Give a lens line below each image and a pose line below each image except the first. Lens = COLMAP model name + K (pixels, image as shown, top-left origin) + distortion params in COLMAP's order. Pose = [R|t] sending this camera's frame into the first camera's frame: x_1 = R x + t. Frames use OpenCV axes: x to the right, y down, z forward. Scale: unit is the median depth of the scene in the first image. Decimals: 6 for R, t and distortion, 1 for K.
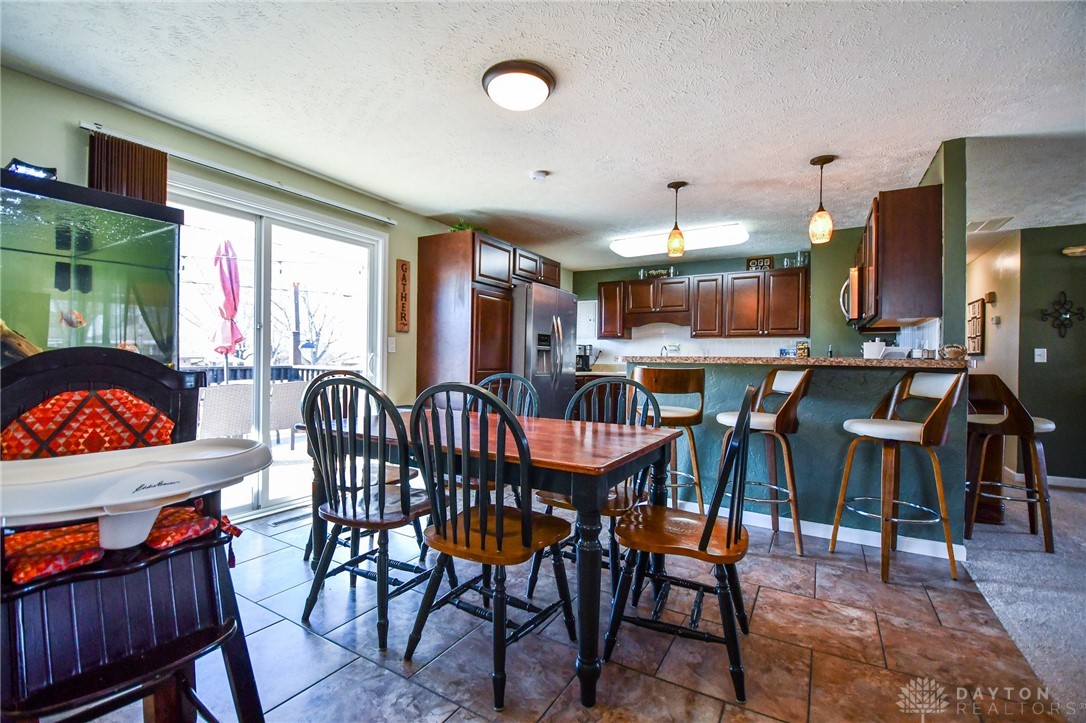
lens RADIAL K [[474.3, 0, 537.1], [0, 474.3, 361.8], [0, 0, 1]] dist [0.018847, -0.024110]
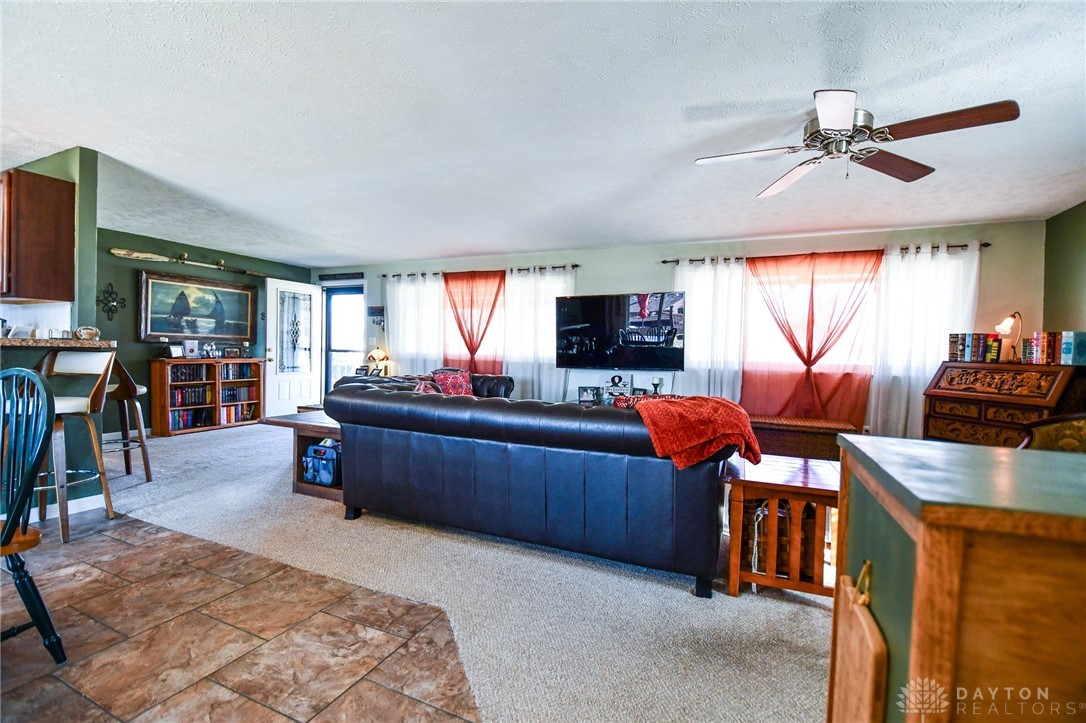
lens RADIAL K [[474.3, 0, 537.1], [0, 474.3, 361.8], [0, 0, 1]] dist [0.018847, -0.024110]
pose [[-0.120348, -0.036311, 0.992068, -0.258236], [-0.018382, 0.999241, 0.034344, -0.006868], [-0.992562, -0.014103, -0.120924, 0.027603]]
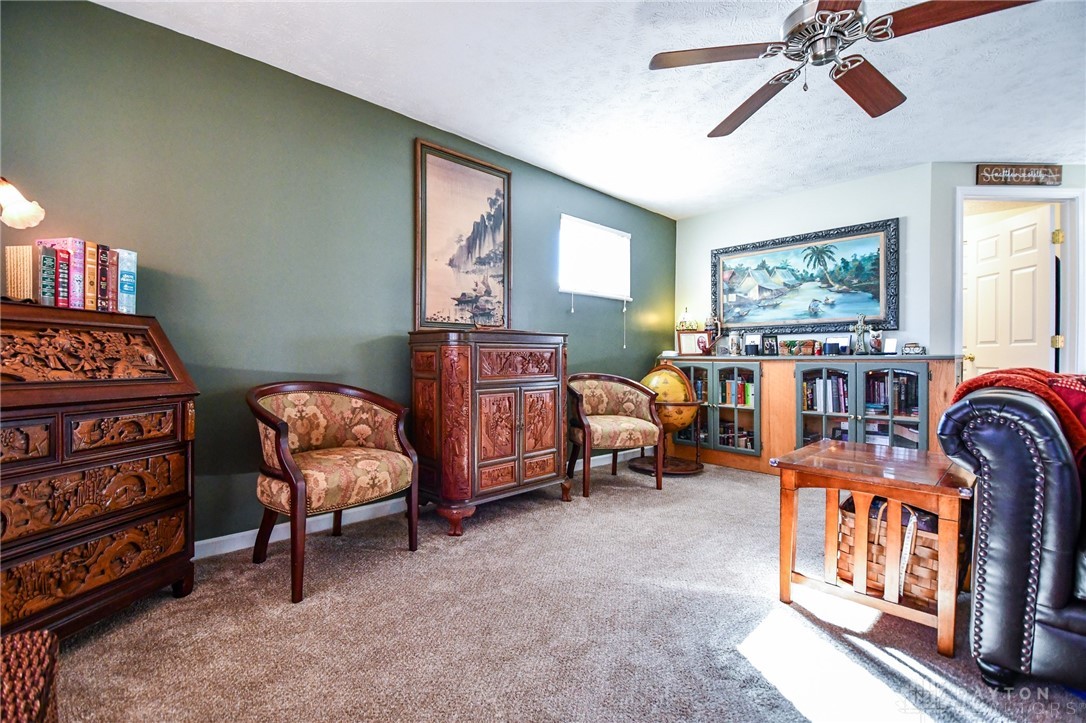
lens RADIAL K [[474.3, 0, 537.1], [0, 474.3, 361.8], [0, 0, 1]] dist [0.018847, -0.024110]
pose [[-0.281314, -0.008029, -0.959582, 0.799744], [-0.016332, 0.999860, -0.003578, 0.050467], [0.959477, 0.014666, -0.281405, -0.536260]]
